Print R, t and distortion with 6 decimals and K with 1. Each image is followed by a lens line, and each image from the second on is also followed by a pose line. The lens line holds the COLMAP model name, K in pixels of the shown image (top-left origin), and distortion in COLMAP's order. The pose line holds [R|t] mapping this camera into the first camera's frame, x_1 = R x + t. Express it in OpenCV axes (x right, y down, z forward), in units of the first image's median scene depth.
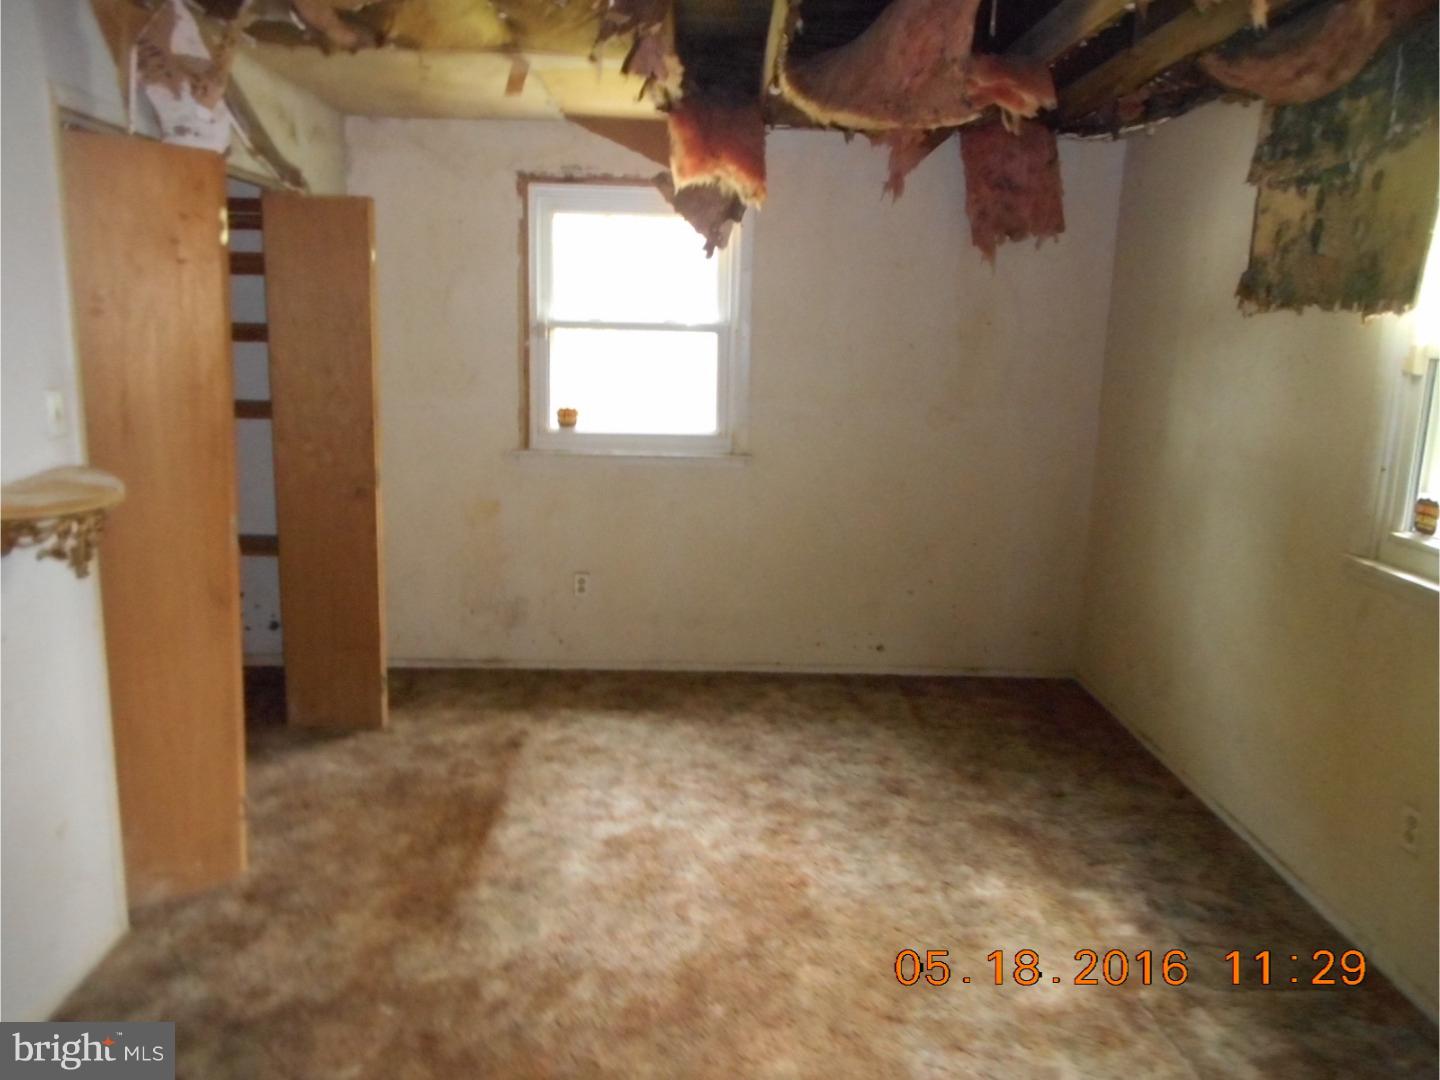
lens RADIAL K [[1087.3, 0, 720.0], [0, 1087.3, 540.0], [0, 0, 1]] dist [-0.004553, 0.004145]
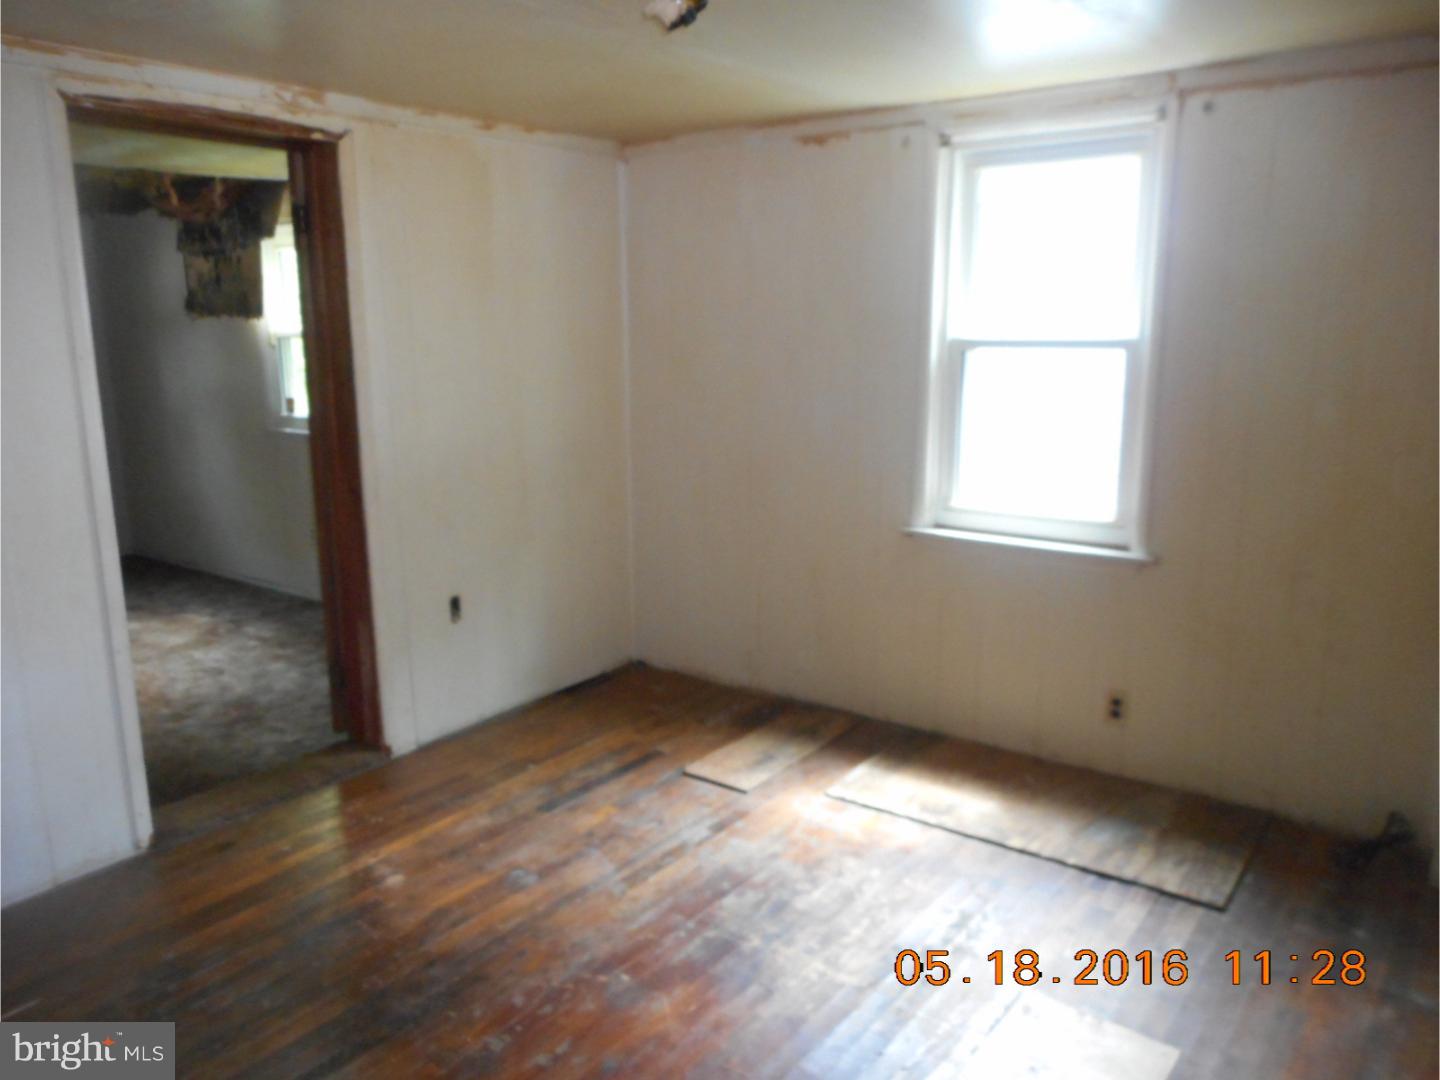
lens RADIAL K [[1087.3, 0, 720.0], [0, 1087.3, 540.0], [0, 0, 1]] dist [-0.004553, 0.004145]
pose [[0.621148, -0.195426, 0.758936, -0.542995], [0.181423, 0.977960, 0.103339, 0.168229], [-0.762405, 0.073500, 0.642913, -1.060317]]
